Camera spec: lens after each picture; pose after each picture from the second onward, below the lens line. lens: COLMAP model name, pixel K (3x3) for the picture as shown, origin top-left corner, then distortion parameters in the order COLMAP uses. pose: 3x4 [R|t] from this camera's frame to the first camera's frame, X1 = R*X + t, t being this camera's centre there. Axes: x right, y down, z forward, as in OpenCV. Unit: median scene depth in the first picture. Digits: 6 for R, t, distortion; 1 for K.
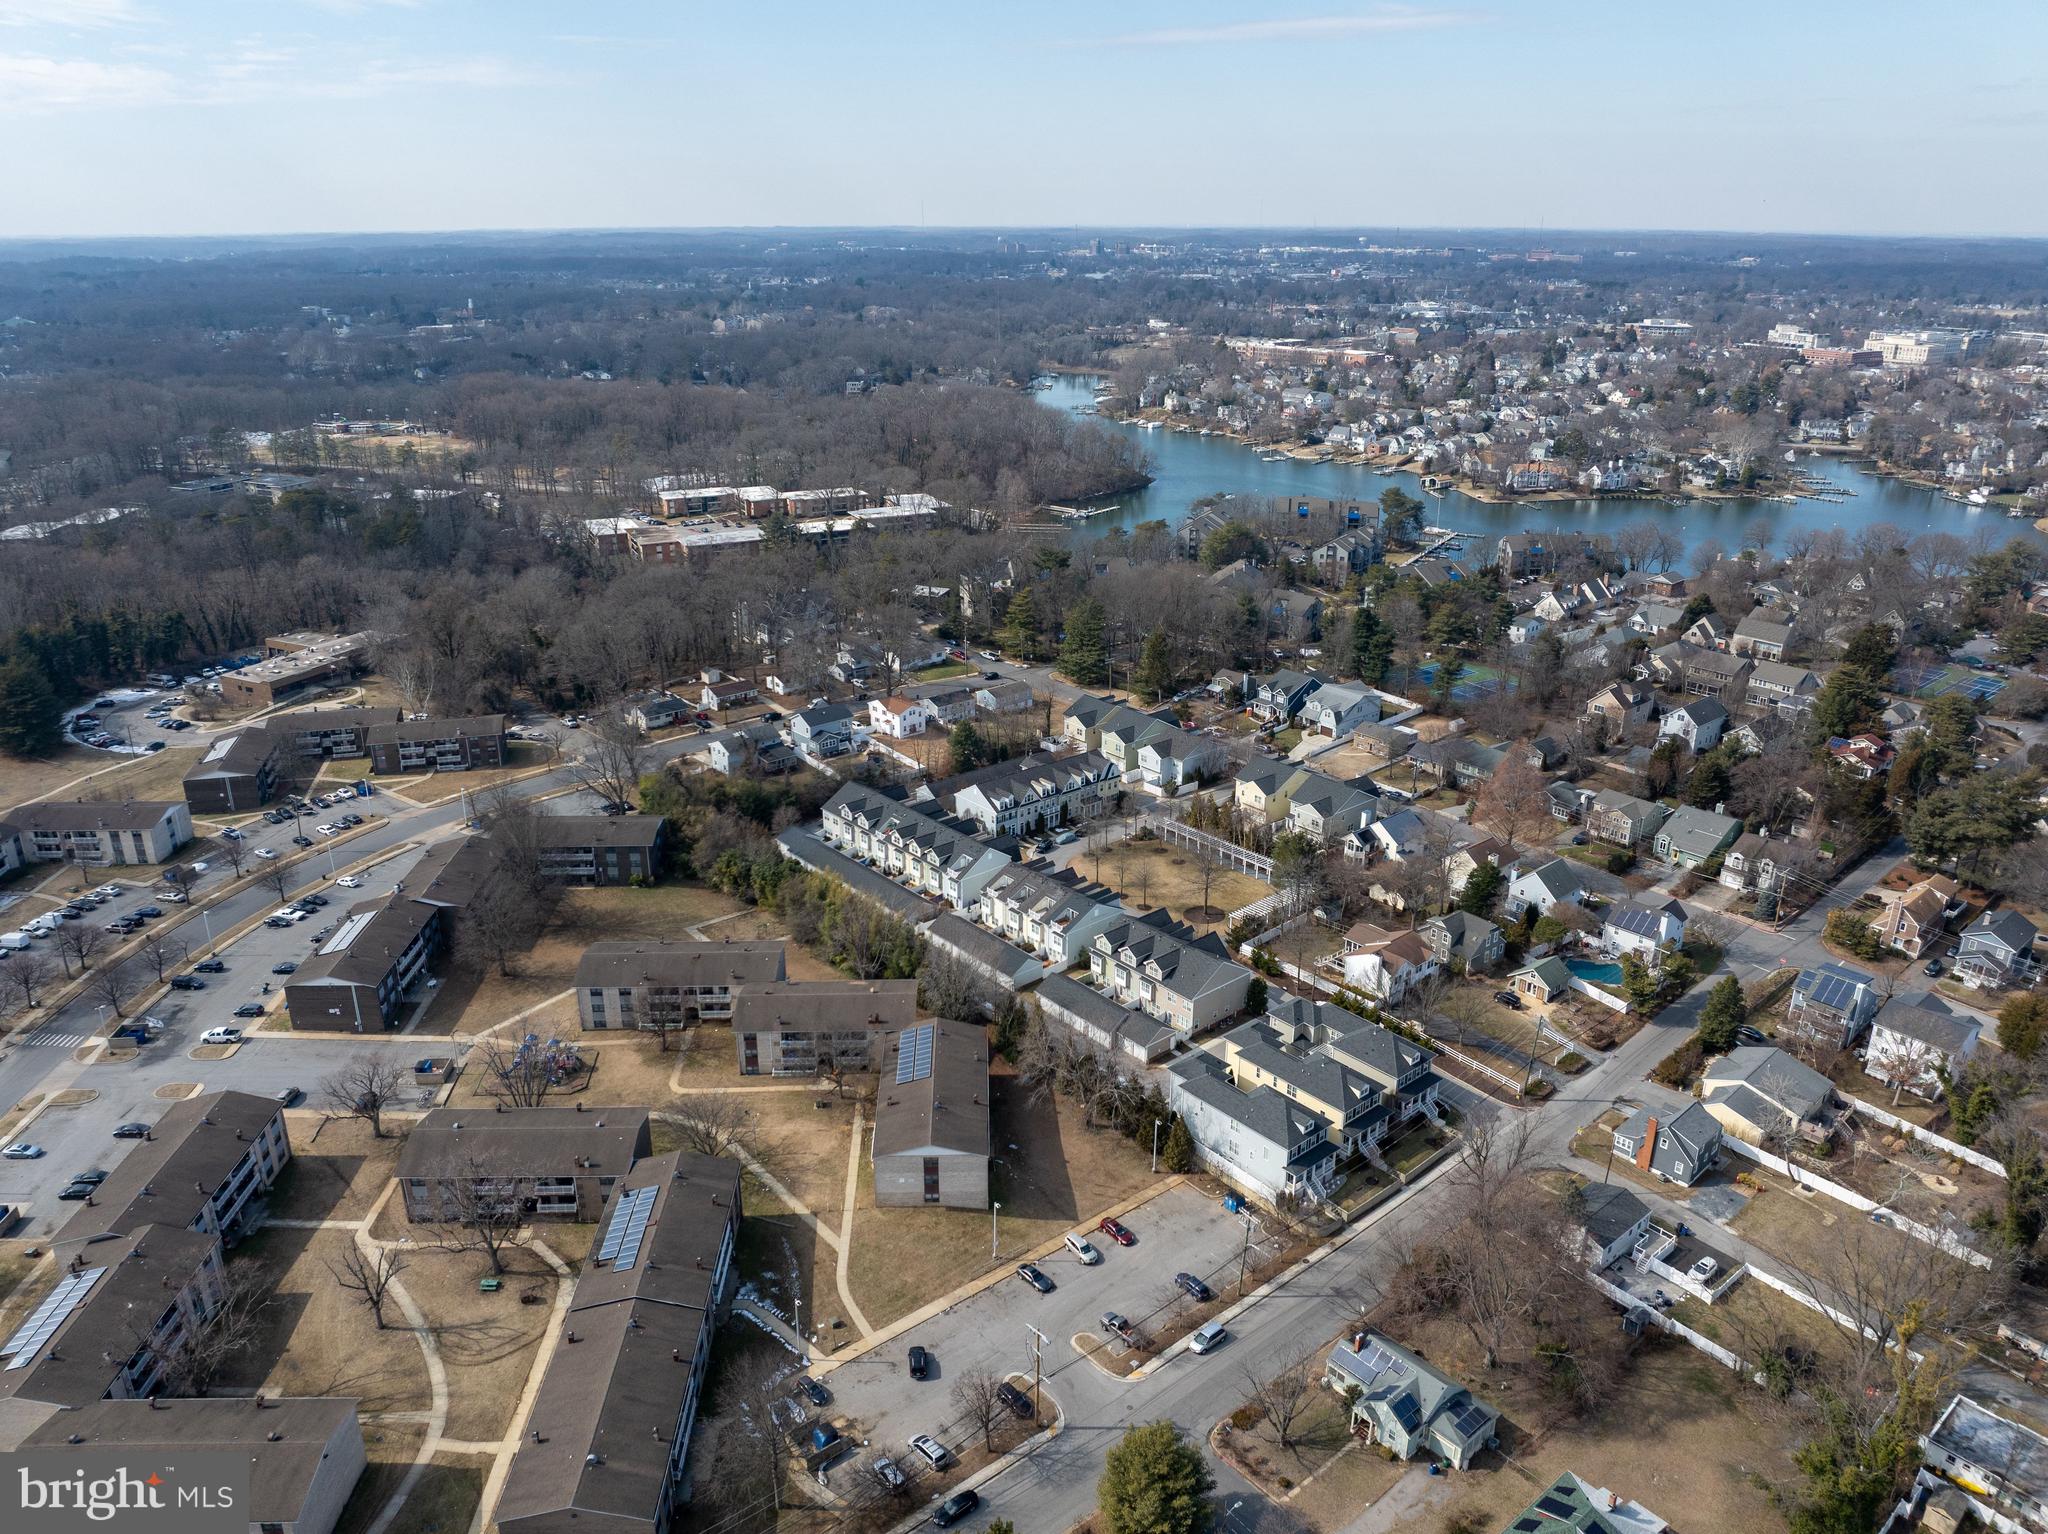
lens RADIAL K [[1439.2, 0, 1024.0], [0, 1439.2, 767.0], [0, 0, 1]] dist [-0.029475, -0.028201]
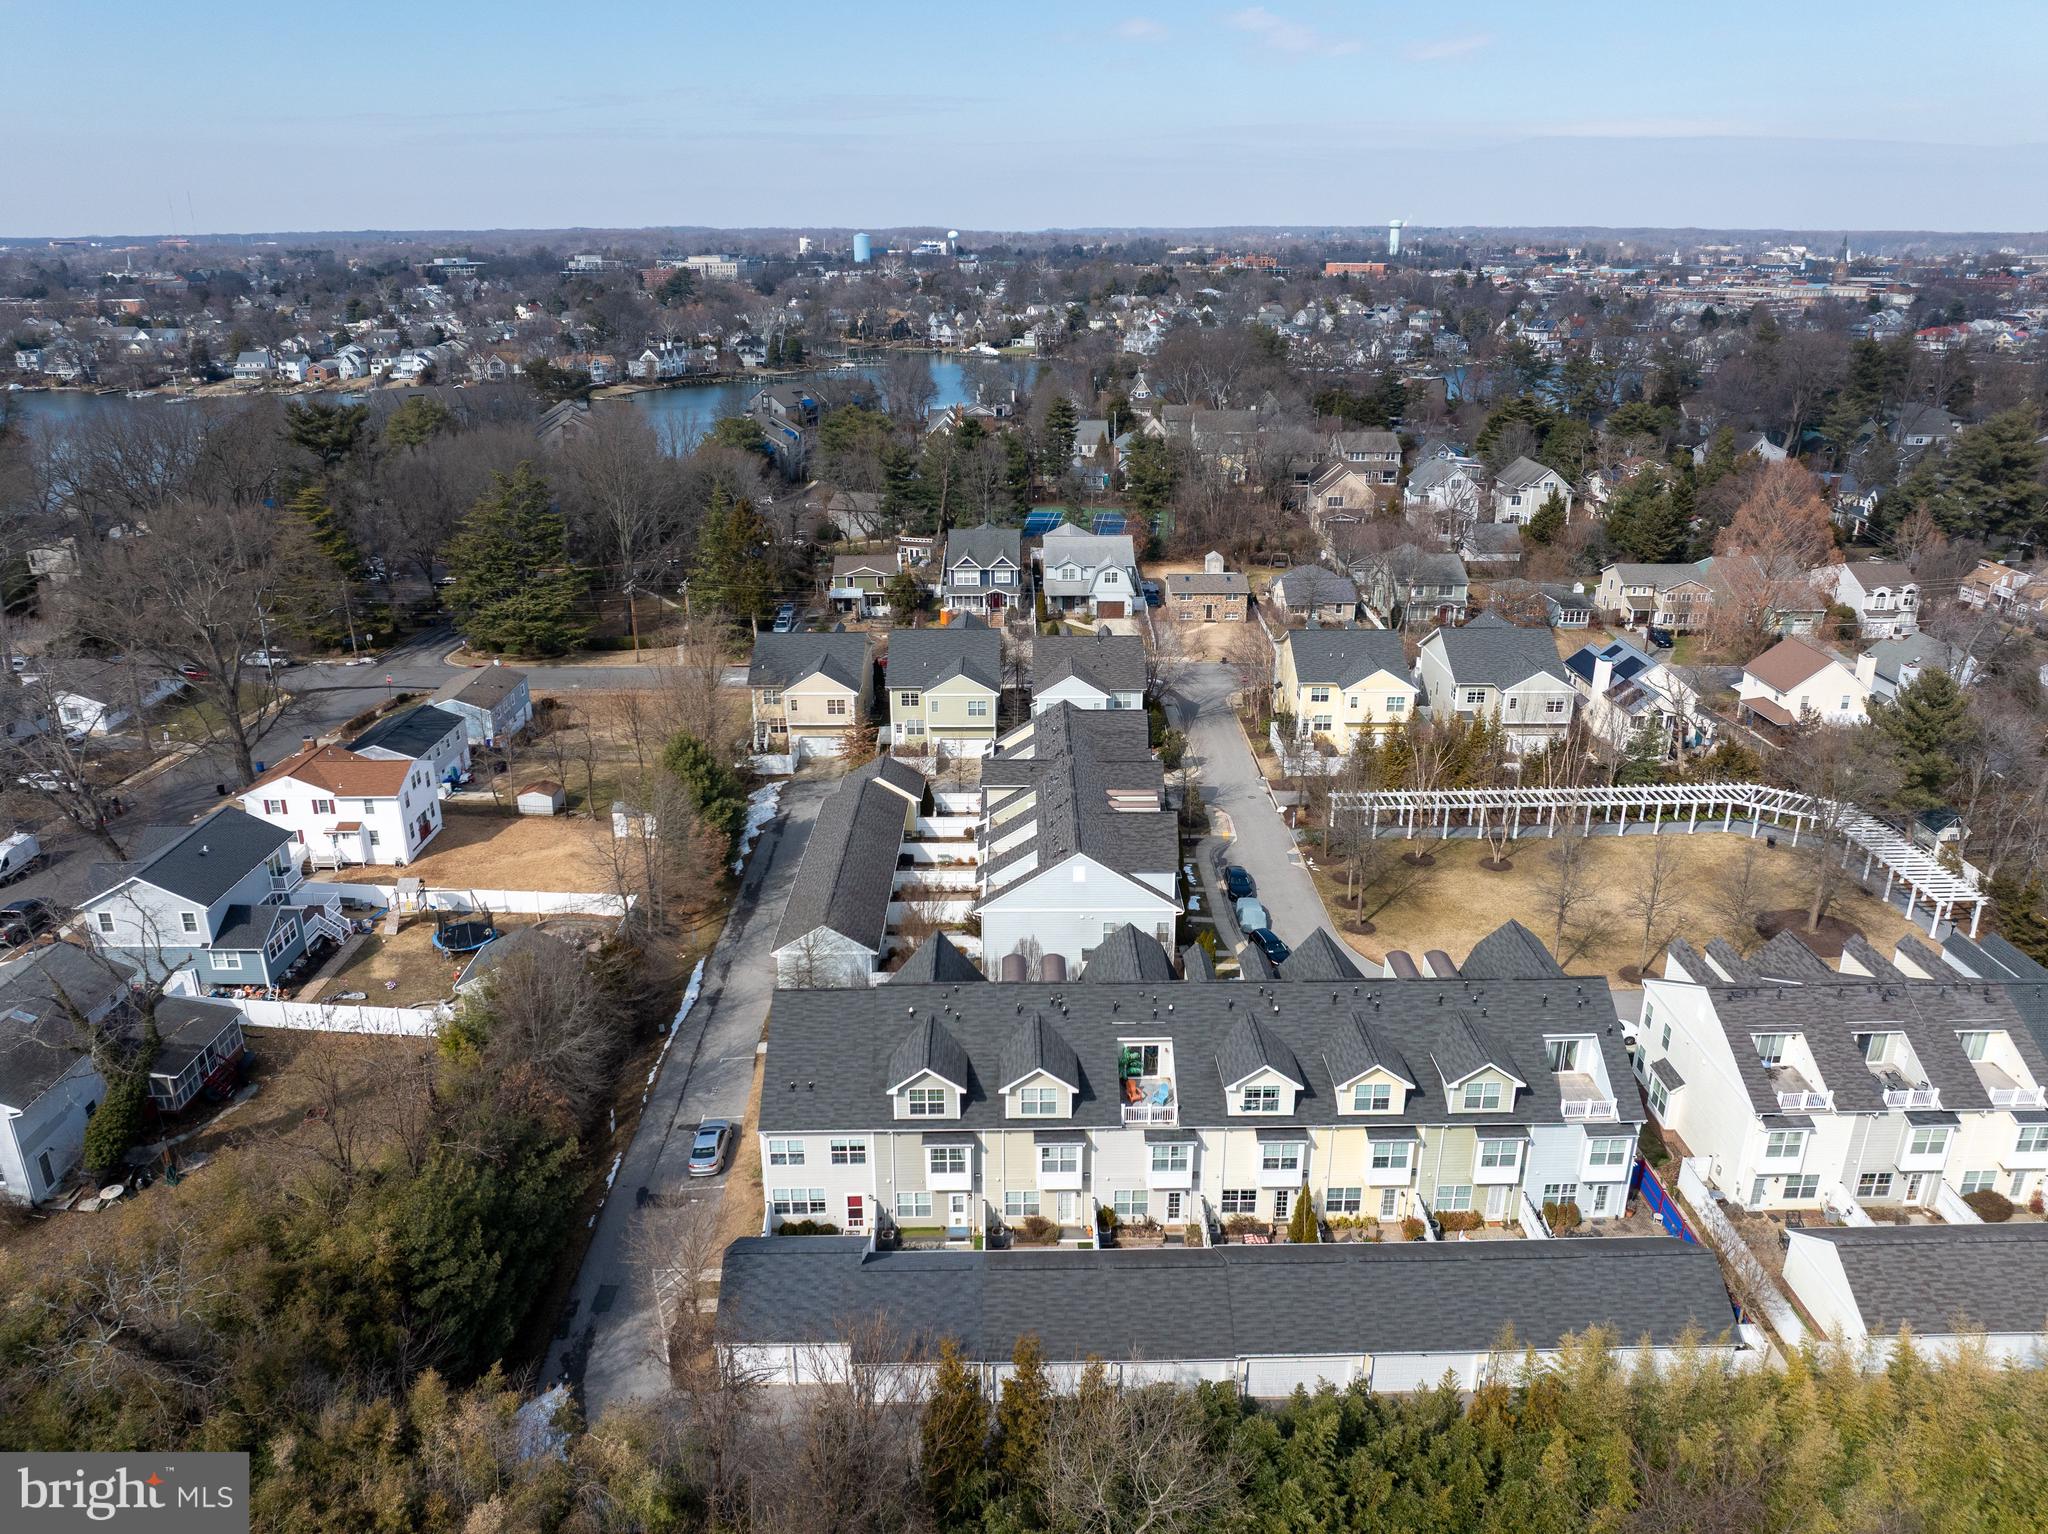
lens RADIAL K [[1440.1, 0, 1024.0], [0, 1440.1, 767.0], [0, 0, 1]] dist [-0.033561, -0.011112]
pose [[0.637395, -0.269168, 0.721995, -0.255568], [0.273352, 0.955048, 0.114731, -0.044192], [-0.720421, 0.124230, 0.682320, 0.729807]]
